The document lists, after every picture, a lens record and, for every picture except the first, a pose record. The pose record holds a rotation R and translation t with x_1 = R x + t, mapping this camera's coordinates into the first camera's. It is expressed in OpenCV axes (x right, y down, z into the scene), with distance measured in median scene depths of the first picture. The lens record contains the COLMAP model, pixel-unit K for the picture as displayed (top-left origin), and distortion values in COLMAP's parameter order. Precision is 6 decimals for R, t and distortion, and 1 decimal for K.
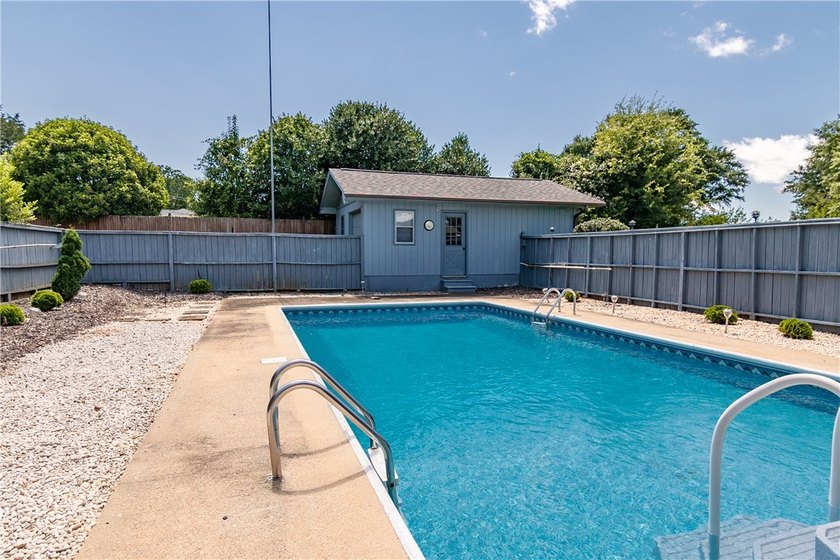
lens RADIAL K [[503.6, 0, 420.0], [0, 503.6, 280.0], [0, 0, 1]] dist [-0.001143, -0.000229]
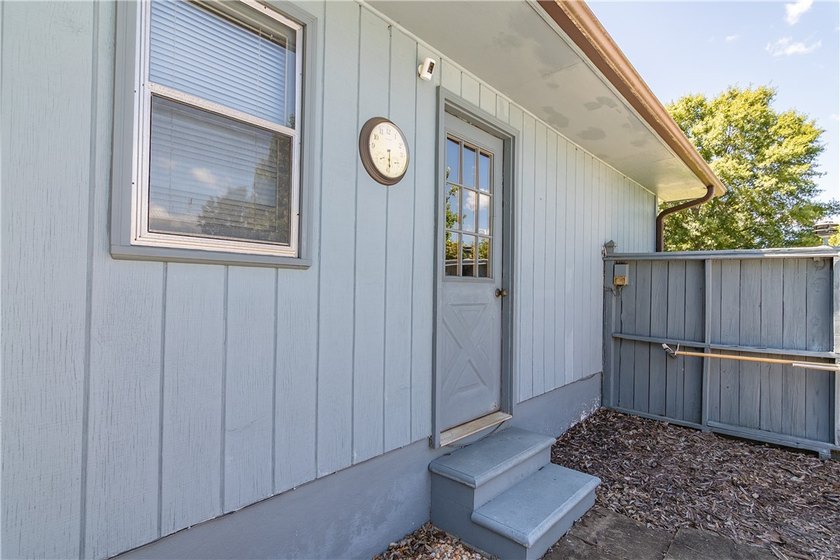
lens RADIAL K [[428.3, 0, 420.0], [0, 428.3, 280.0], [0, 0, 1]] dist [-0.000332, 0.042492]
pose [[0.867506, 0.020148, 0.497018, -0.033509], [0.010149, 0.998254, -0.058180, -0.048447], [-0.497323, 0.055516, 0.865788, 0.720927]]
